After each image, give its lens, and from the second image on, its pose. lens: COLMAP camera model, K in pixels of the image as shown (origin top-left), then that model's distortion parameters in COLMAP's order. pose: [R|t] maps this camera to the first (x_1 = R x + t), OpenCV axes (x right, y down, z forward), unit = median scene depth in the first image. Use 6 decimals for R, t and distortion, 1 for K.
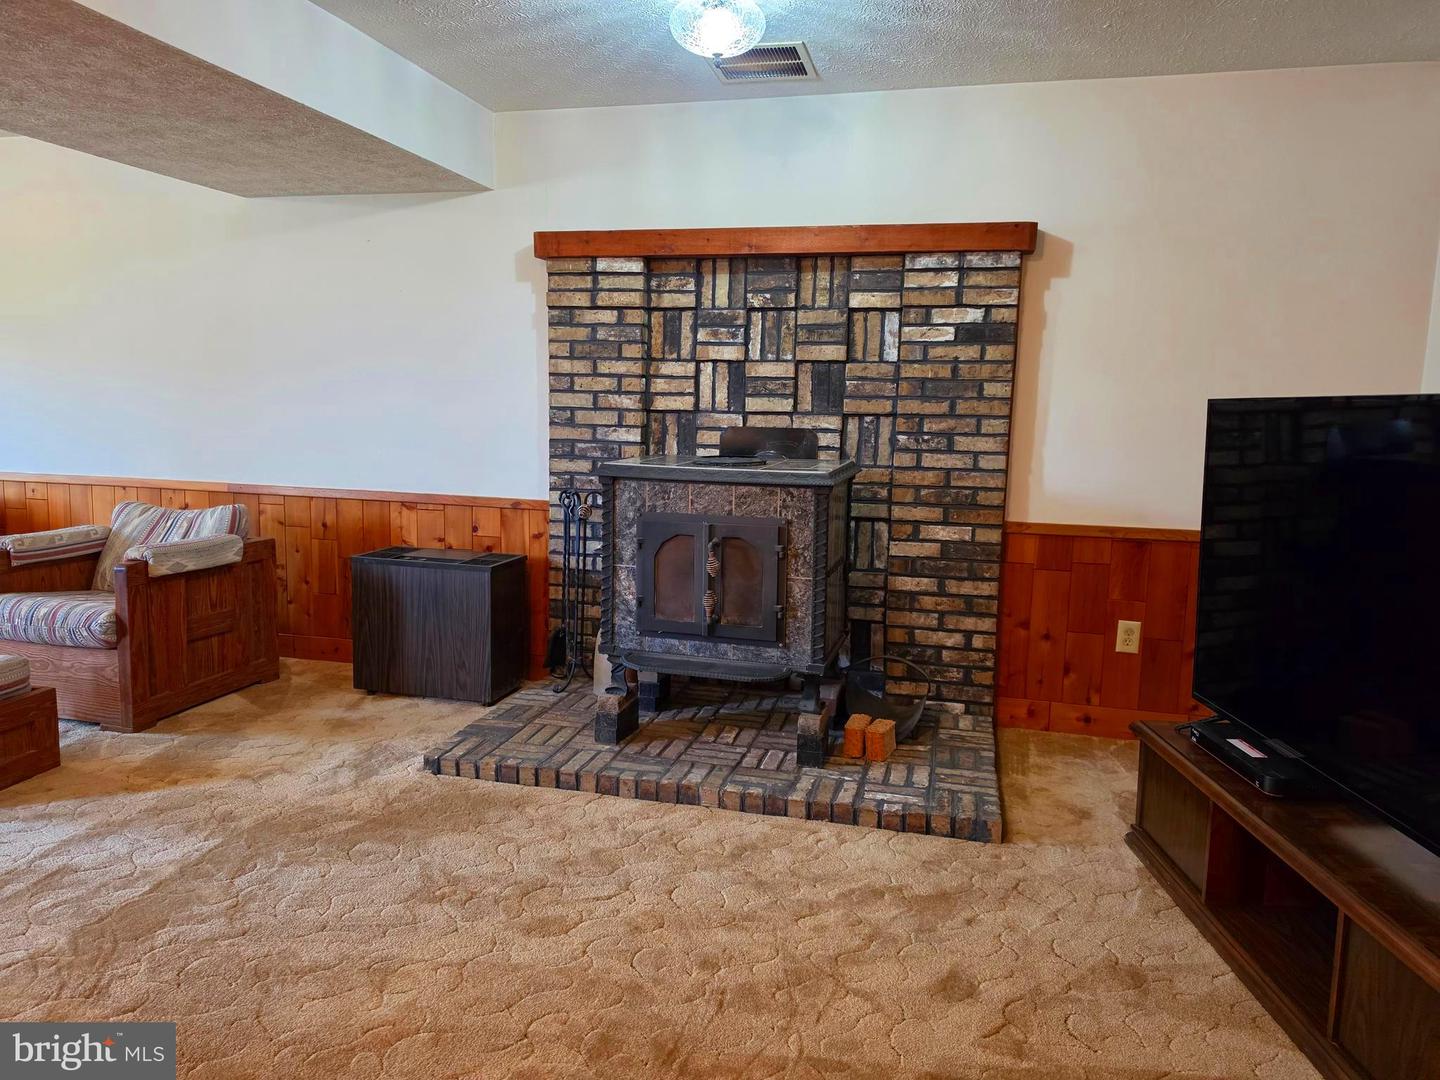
lens RADIAL K [[980.0, 0, 719.5], [0, 980.0, 551.0], [0, 0, 1]] dist [0.072839, -0.069655]
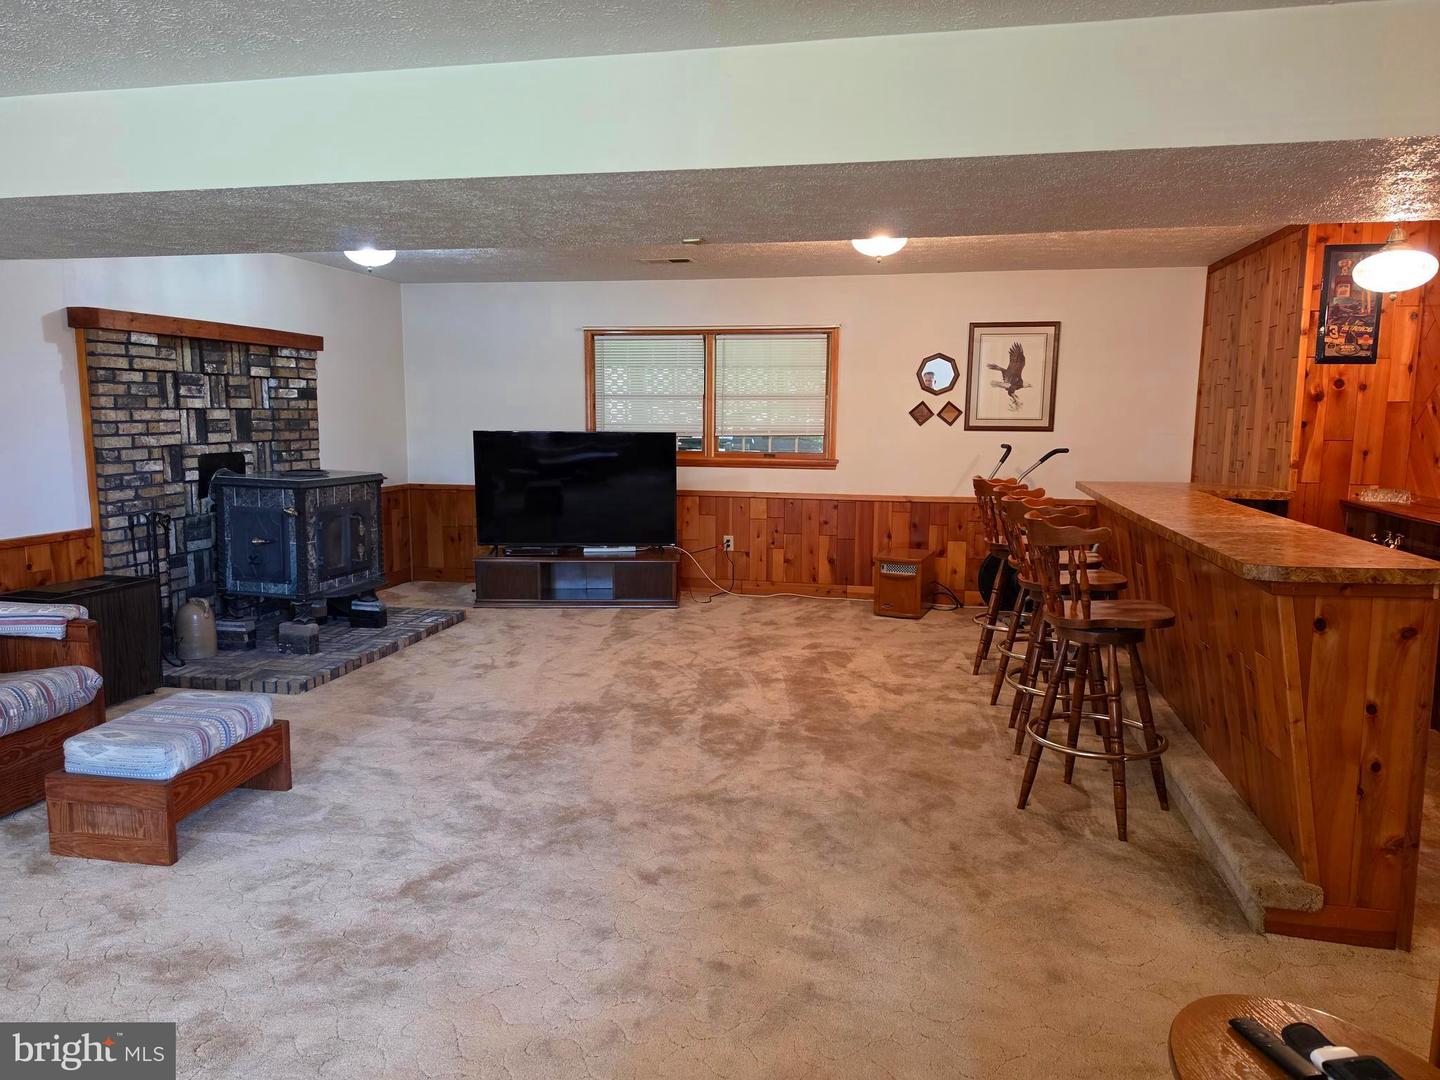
lens RADIAL K [[1001.7, 0, 720.0], [0, 1001.7, 540.0], [0, 0, 1]] dist [0.114688, -0.181182]
pose [[-0.045599, -0.150367, 0.987578, -1.514728], [0.136414, 0.978408, 0.155269, -0.132908], [-0.989602, 0.141799, -0.024102, 0.308739]]
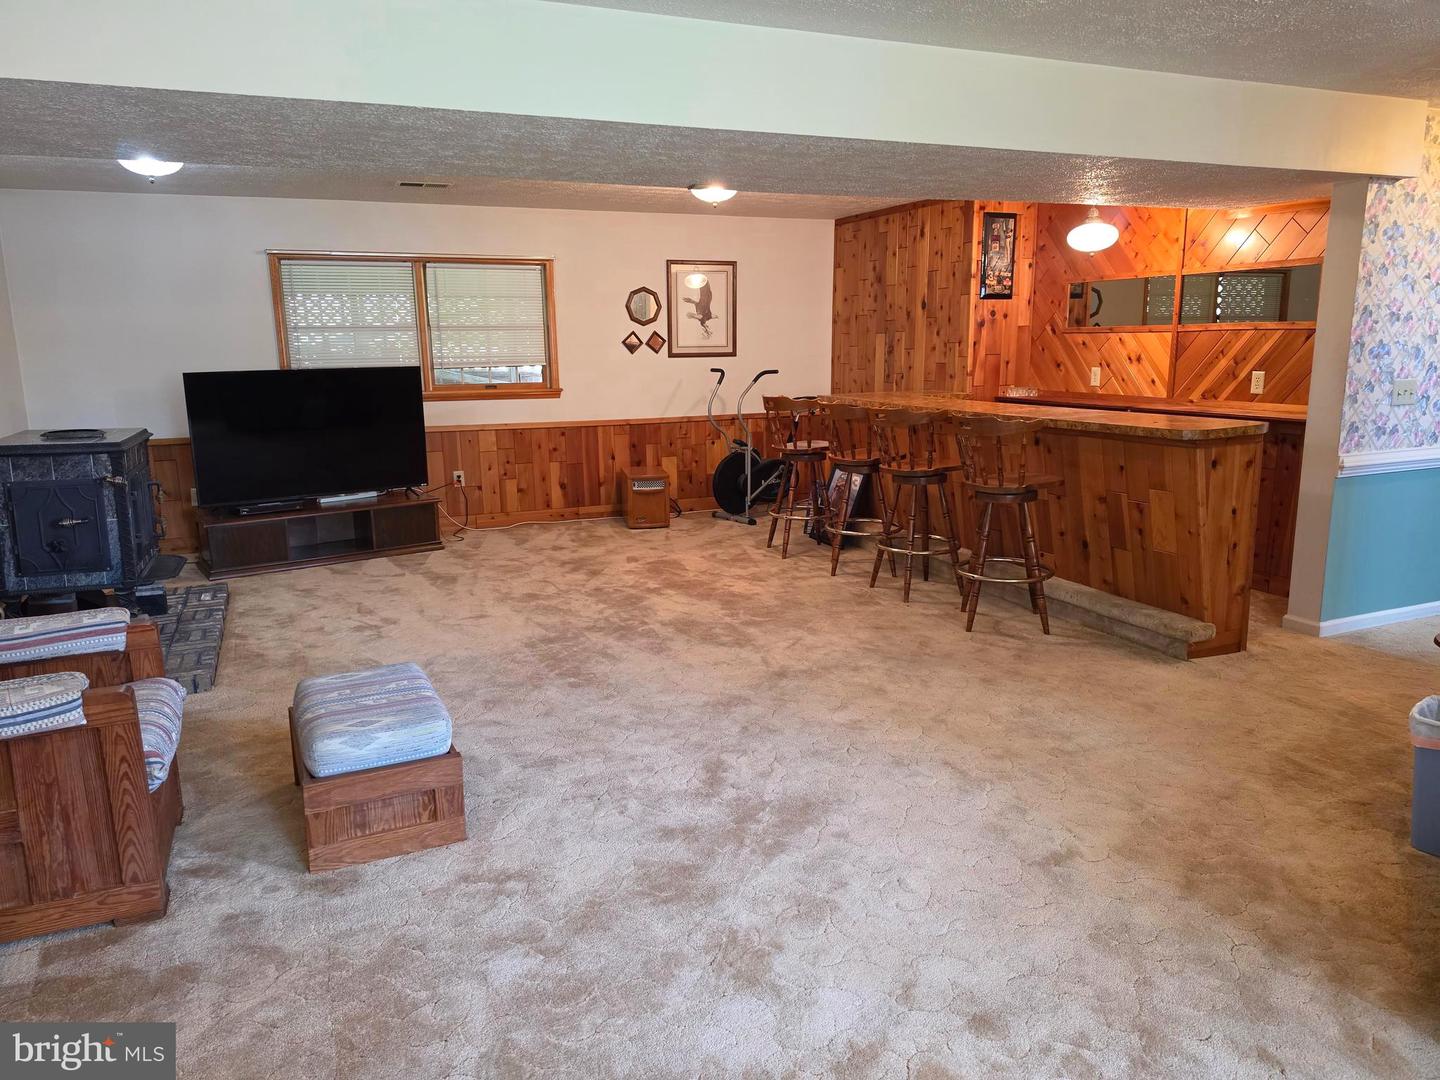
lens RADIAL K [[1001.7, 0, 720.0], [0, 1001.7, 540.0], [0, 0, 1]] dist [0.114688, -0.181182]
pose [[-0.619359, -0.169718, 0.766544, -1.399119], [0.113377, 0.946786, 0.301232, -0.238224], [-0.776878, 0.273480, -0.567159, 0.996992]]
